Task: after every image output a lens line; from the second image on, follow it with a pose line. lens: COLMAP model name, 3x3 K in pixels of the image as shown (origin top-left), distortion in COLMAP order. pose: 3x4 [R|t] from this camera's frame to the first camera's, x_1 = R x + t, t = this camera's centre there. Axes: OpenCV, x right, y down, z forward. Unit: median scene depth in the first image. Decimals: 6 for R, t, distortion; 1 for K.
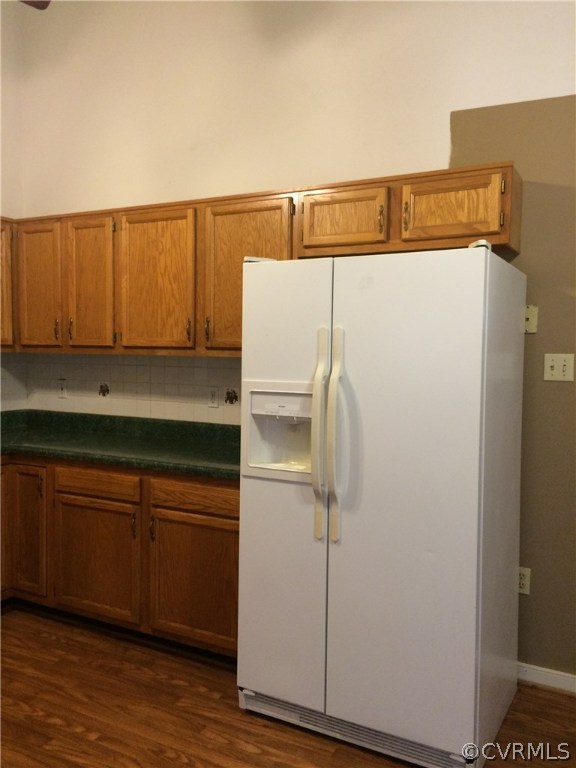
lens RADIAL K [[633.9, 0, 291.1], [0, 633.9, 386.5], [0, 0, 1]] dist [0.090806, -0.112284]
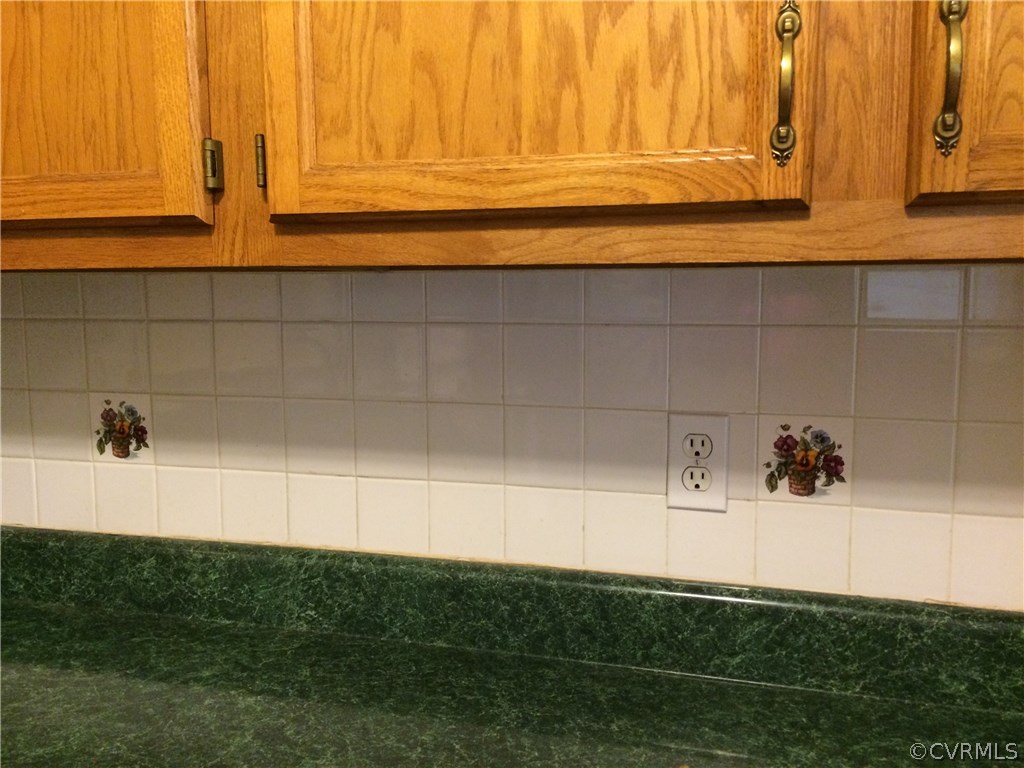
lens RADIAL K [[845.1, 0, 513.0], [0, 845.1, 381.1], [0, 0, 1]] dist [0.090806, -0.112284]
pose [[0.973740, -0.038257, 0.224424, -0.252553], [0.026928, 0.998214, 0.053323, -0.028378], [-0.226064, -0.045880, 0.973032, 0.750633]]
